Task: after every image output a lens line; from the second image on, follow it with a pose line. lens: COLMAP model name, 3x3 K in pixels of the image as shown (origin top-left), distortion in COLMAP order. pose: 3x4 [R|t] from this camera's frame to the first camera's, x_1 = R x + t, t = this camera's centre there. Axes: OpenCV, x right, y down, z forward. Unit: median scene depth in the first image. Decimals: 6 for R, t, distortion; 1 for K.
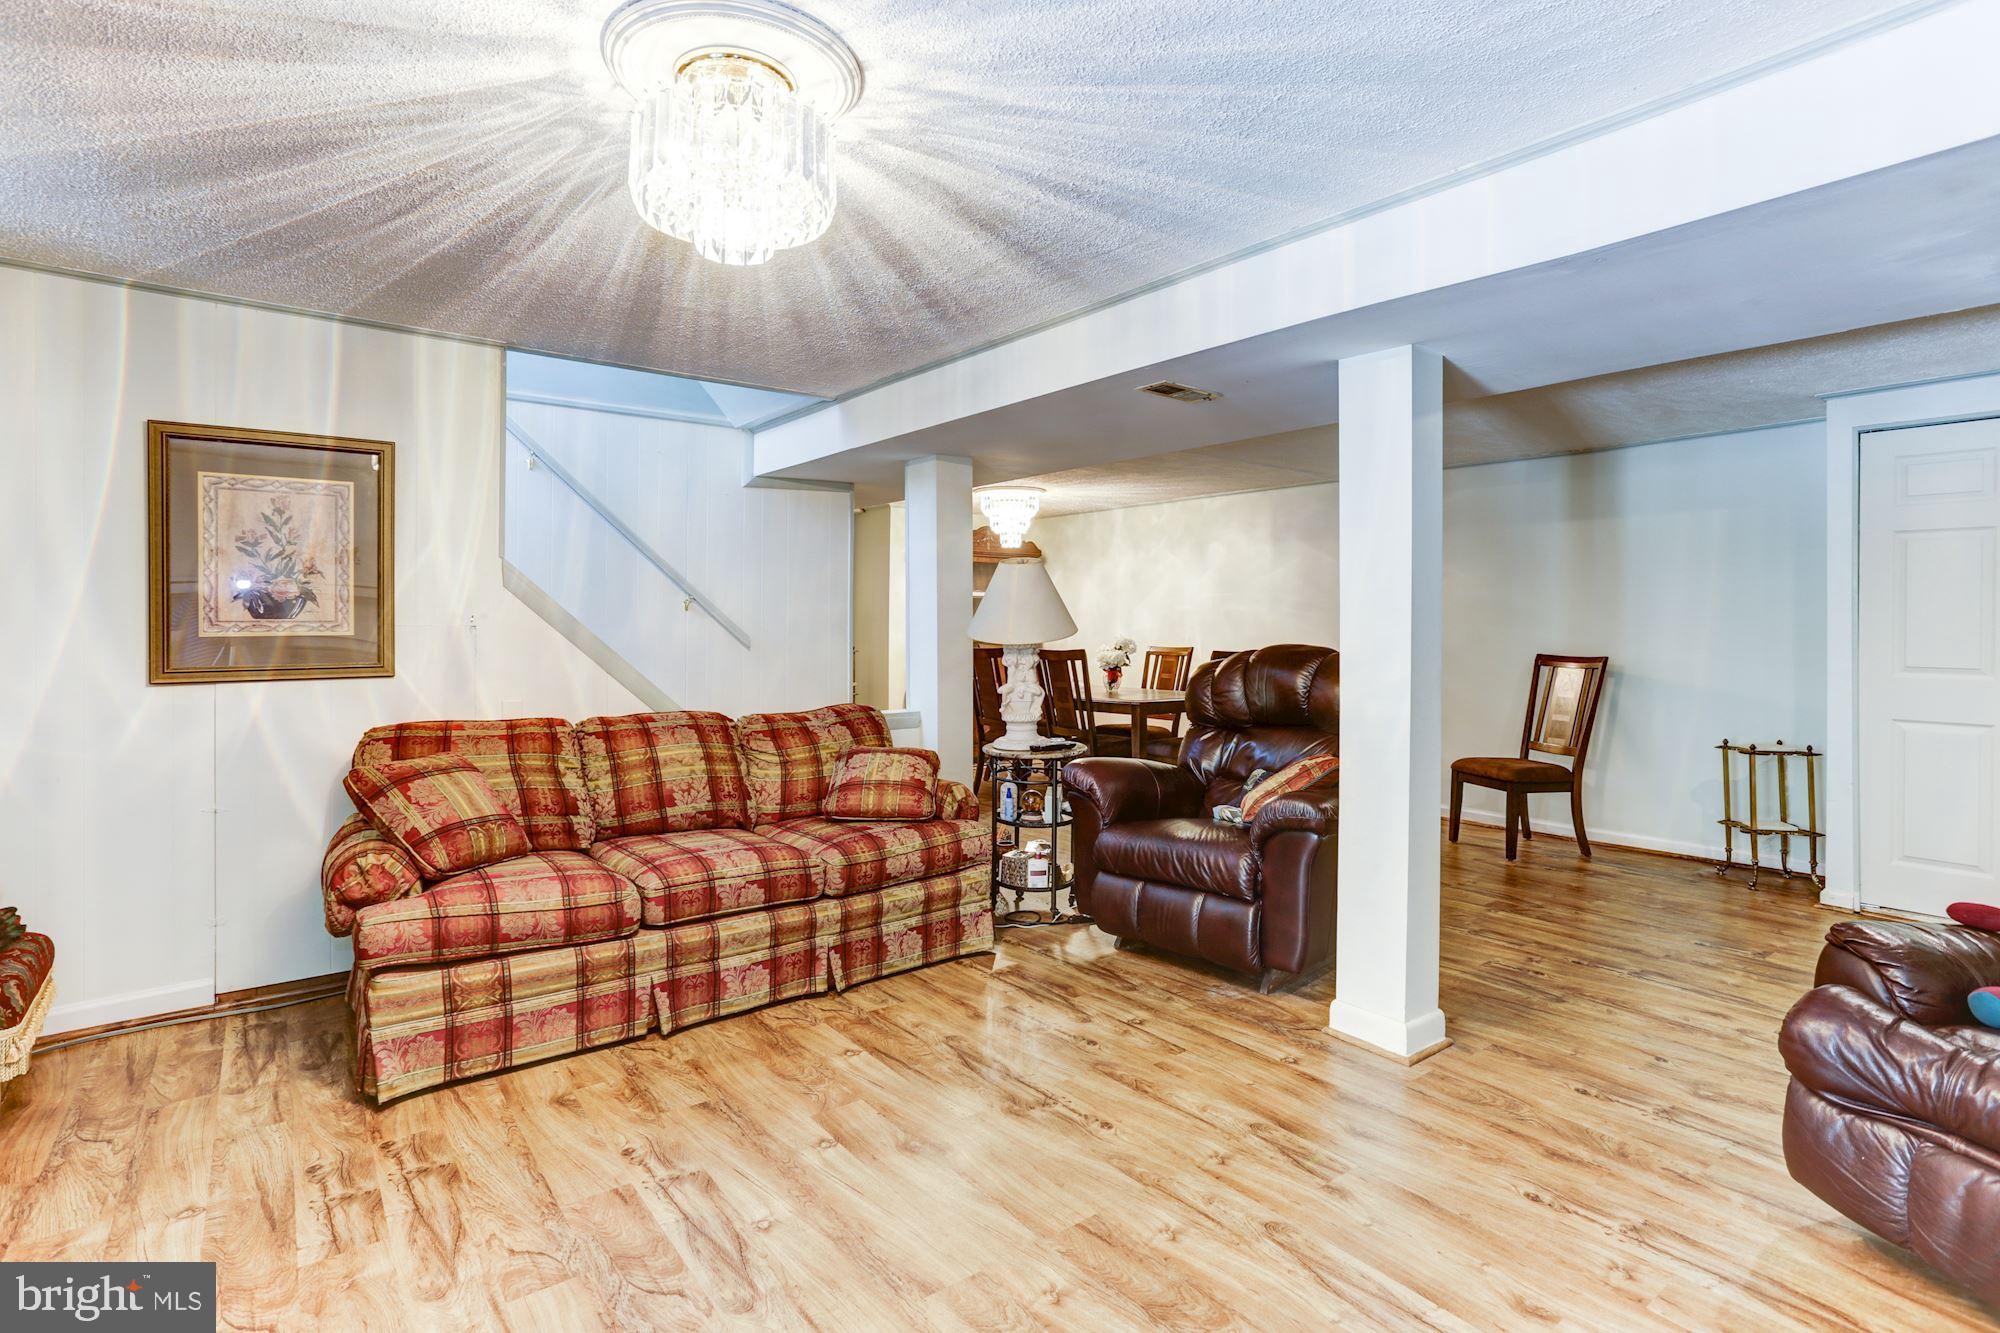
lens RADIAL K [[1007.0, 0, 958.4], [0, 1007.0, 648.1], [0, 0, 1]] dist [-0.057343, 0.042434]
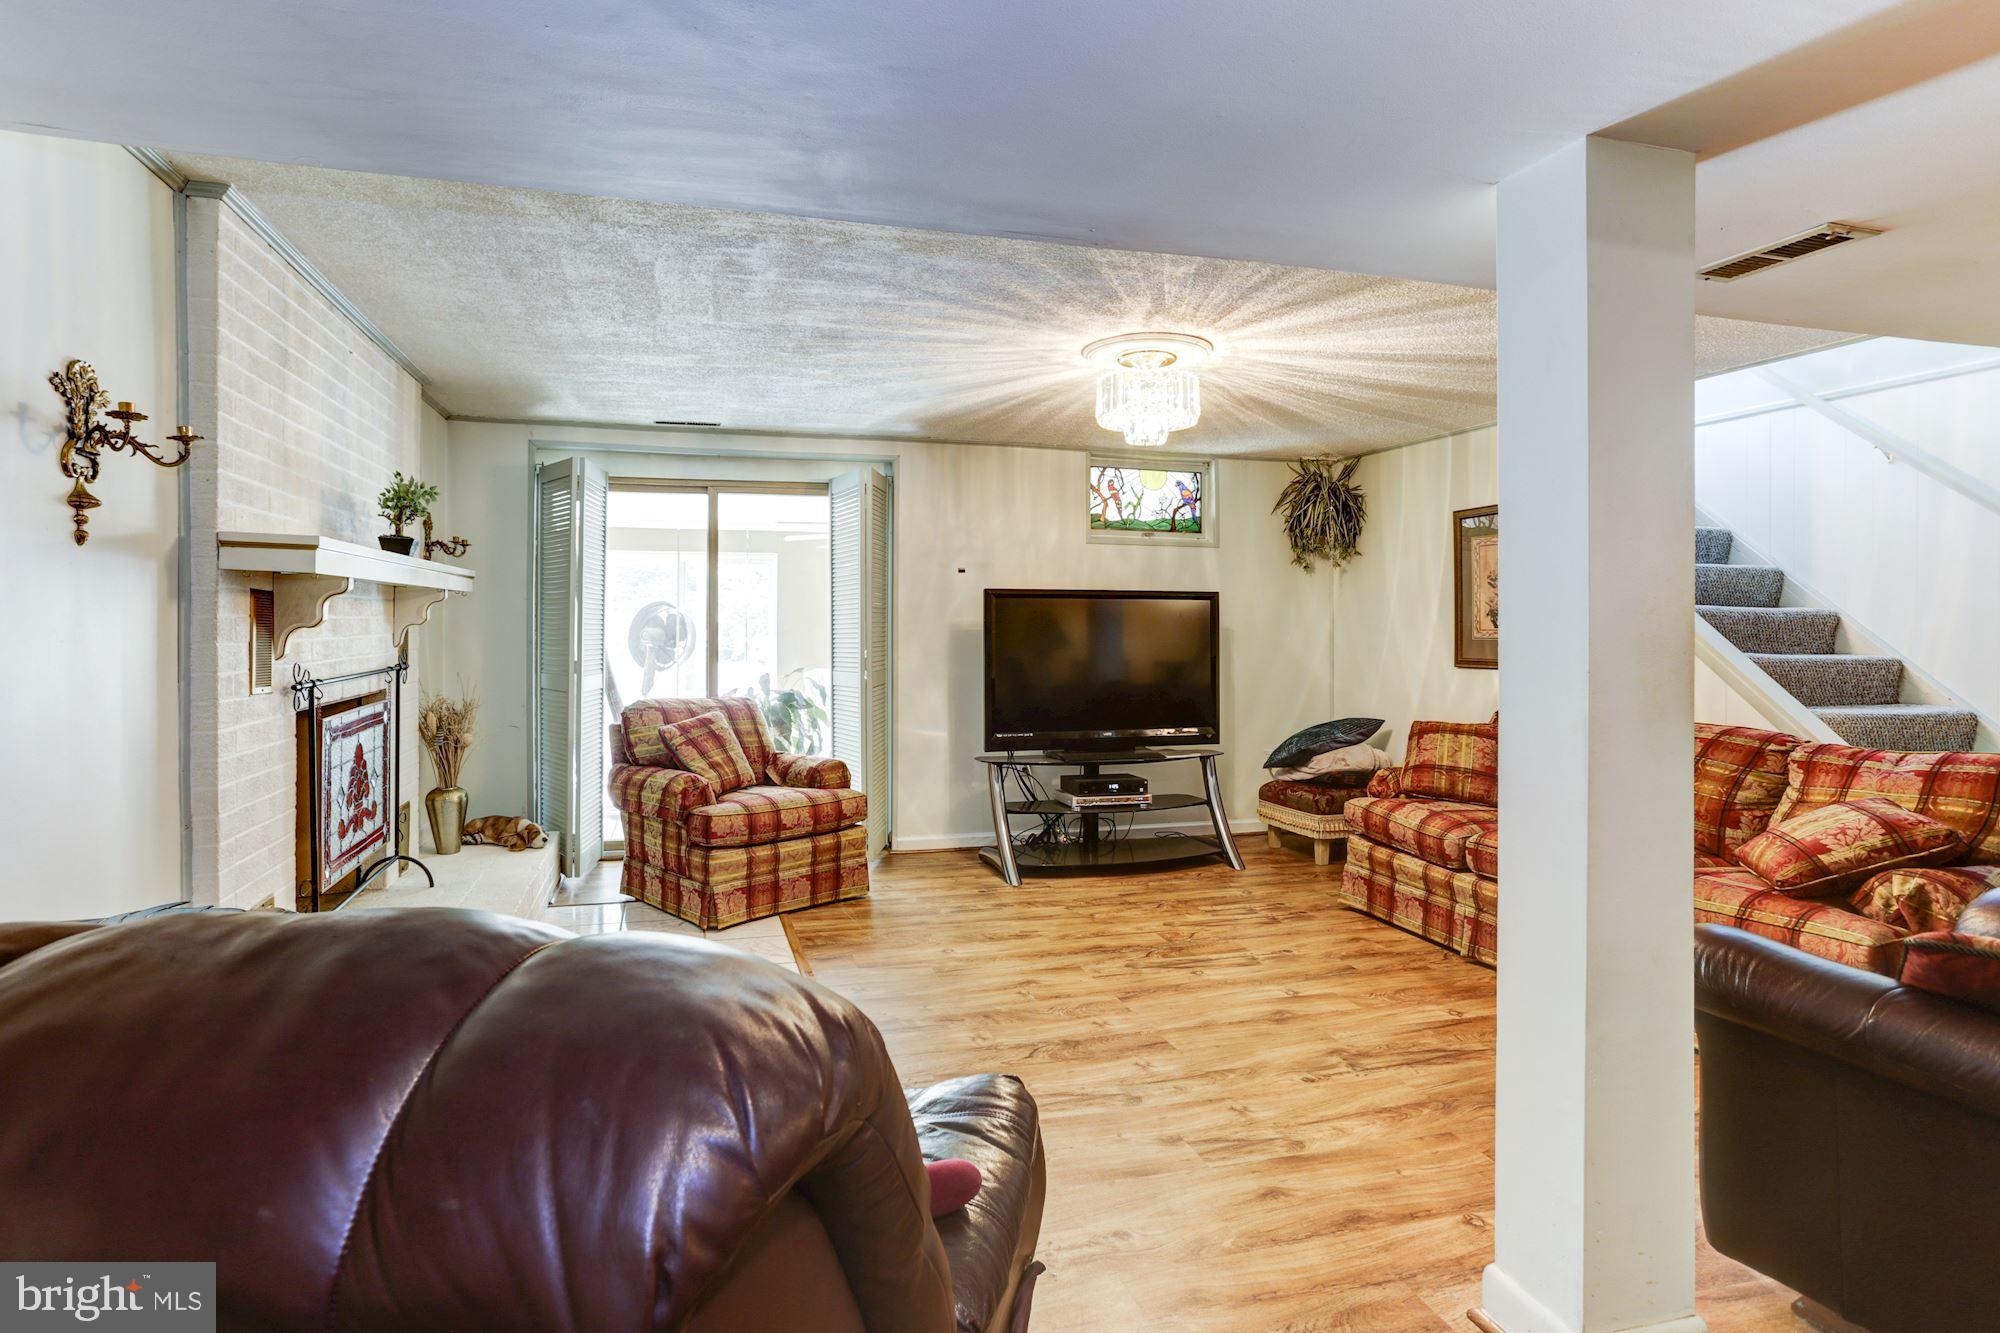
lens RADIAL K [[1007.0, 0, 958.4], [0, 1007.0, 648.1], [0, 0, 1]] dist [-0.057343, 0.042434]
pose [[-0.375942, 0.012923, -0.926553, 1.264901], [-0.030838, 0.999174, 0.026448, -0.015296], [0.926130, 0.038516, -0.375233, 1.000747]]
